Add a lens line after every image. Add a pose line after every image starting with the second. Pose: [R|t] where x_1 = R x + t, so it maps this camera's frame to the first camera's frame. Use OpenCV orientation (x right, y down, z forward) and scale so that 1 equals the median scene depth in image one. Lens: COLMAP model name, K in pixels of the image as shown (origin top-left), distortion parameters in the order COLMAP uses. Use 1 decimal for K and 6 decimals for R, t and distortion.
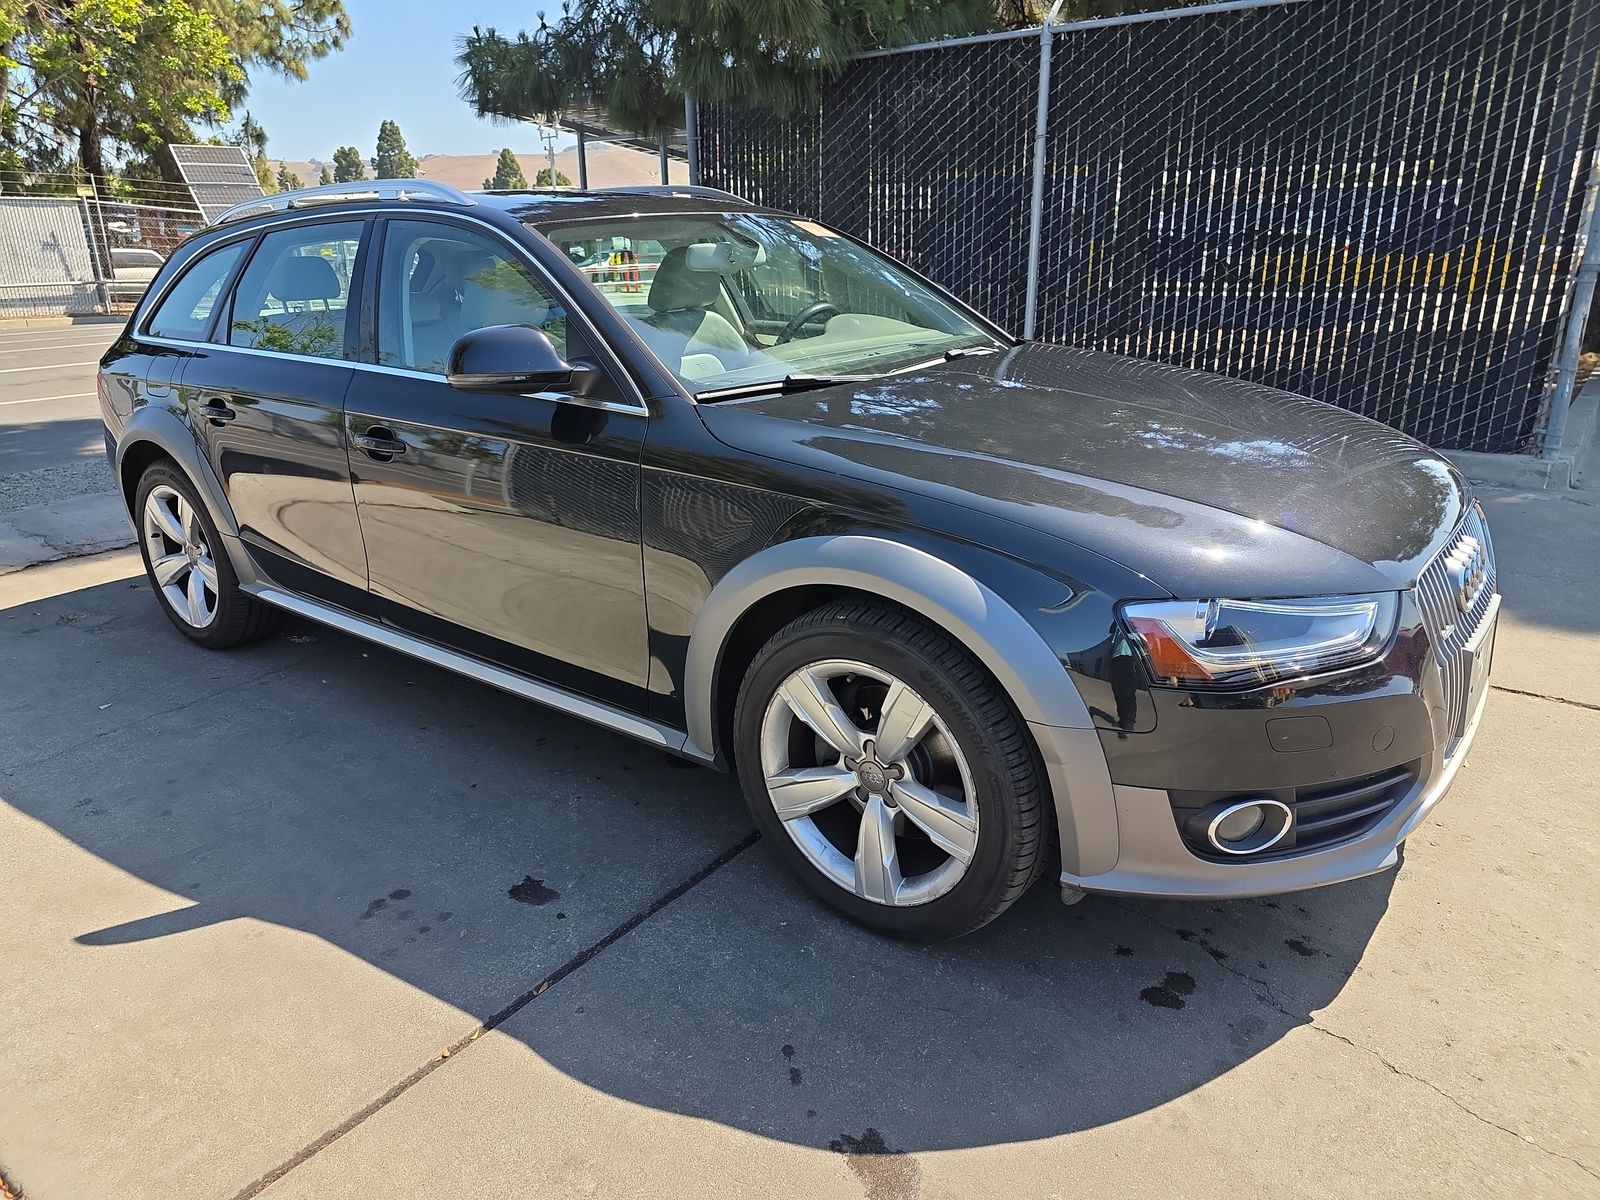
lens RADIAL K [[1057.5, 0, 800.0], [0, 1057.5, 600.0], [0, 0, 1]] dist [0.045632, -0.039839]
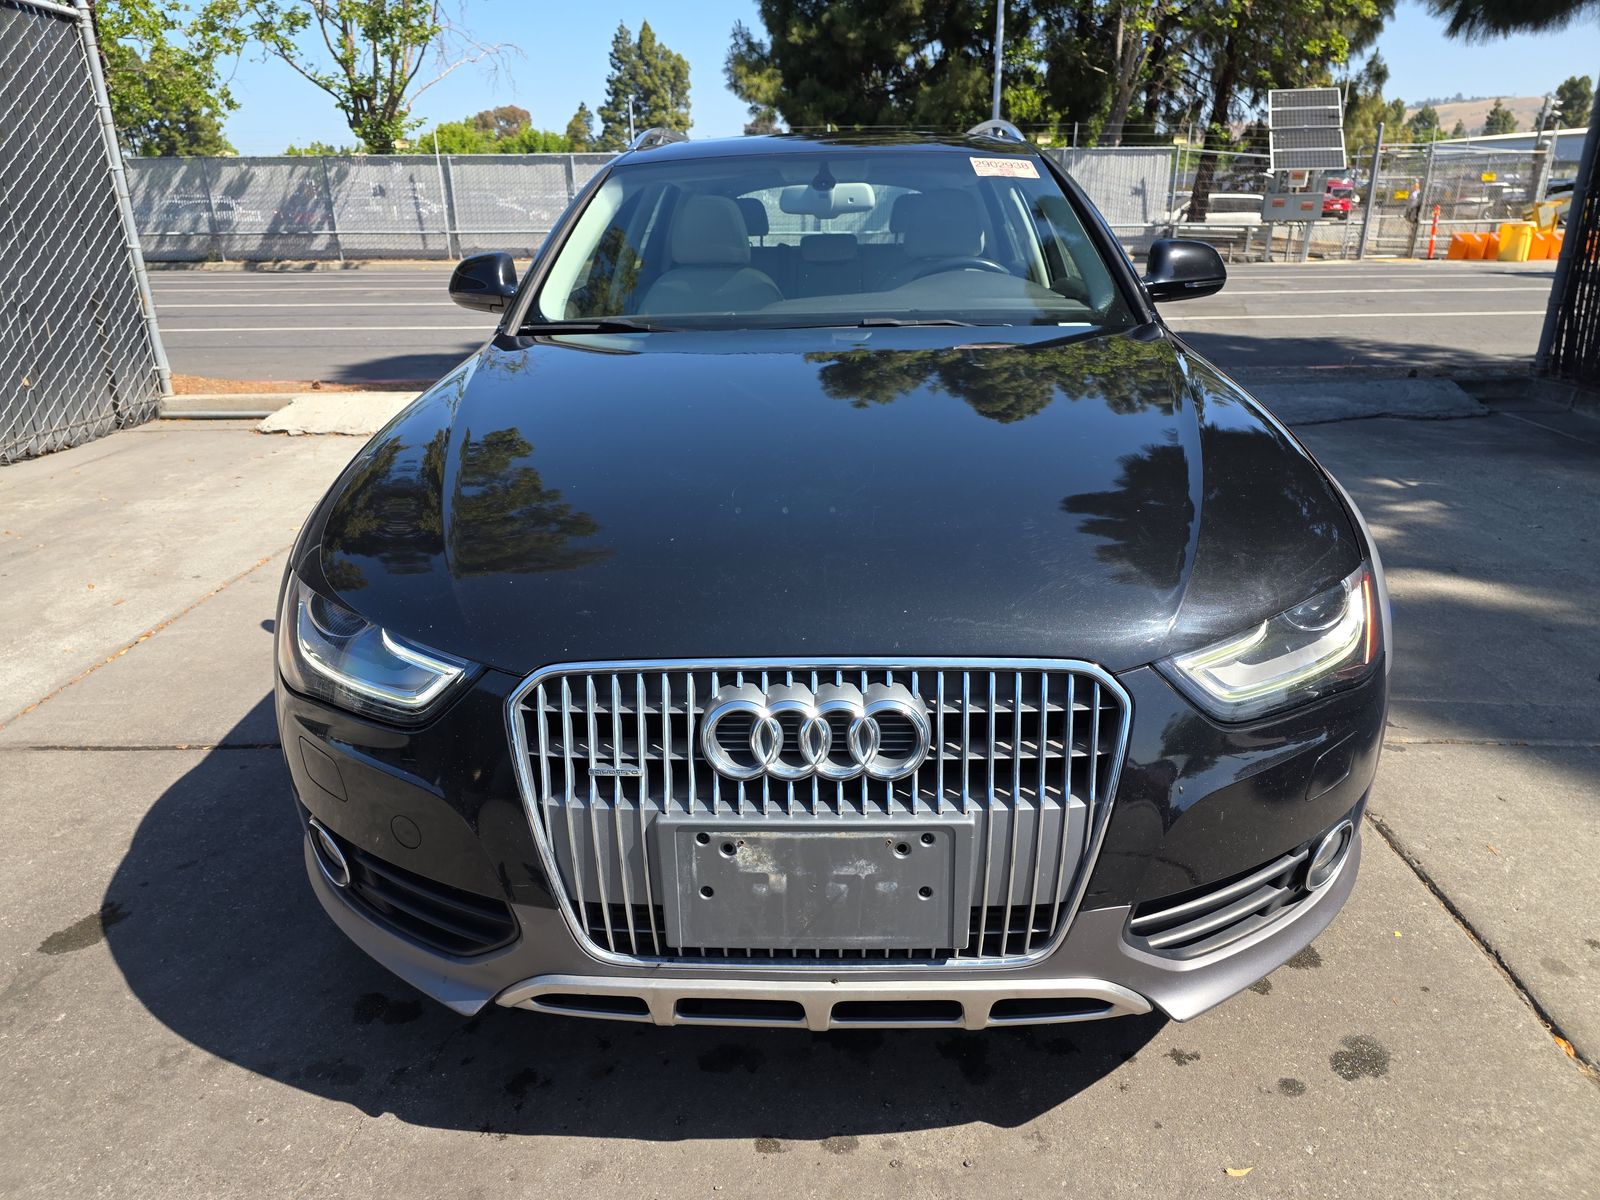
lens RADIAL K [[1057.5, 0, 800.0], [0, 1057.5, 600.0], [0, 0, 1]] dist [0.045632, -0.039839]
pose [[0.588659, 0.290581, -0.754349, 0.102362], [-0.255414, 0.952214, 0.167487, -0.019513], [0.766971, 0.094078, 0.634748, 0.057921]]
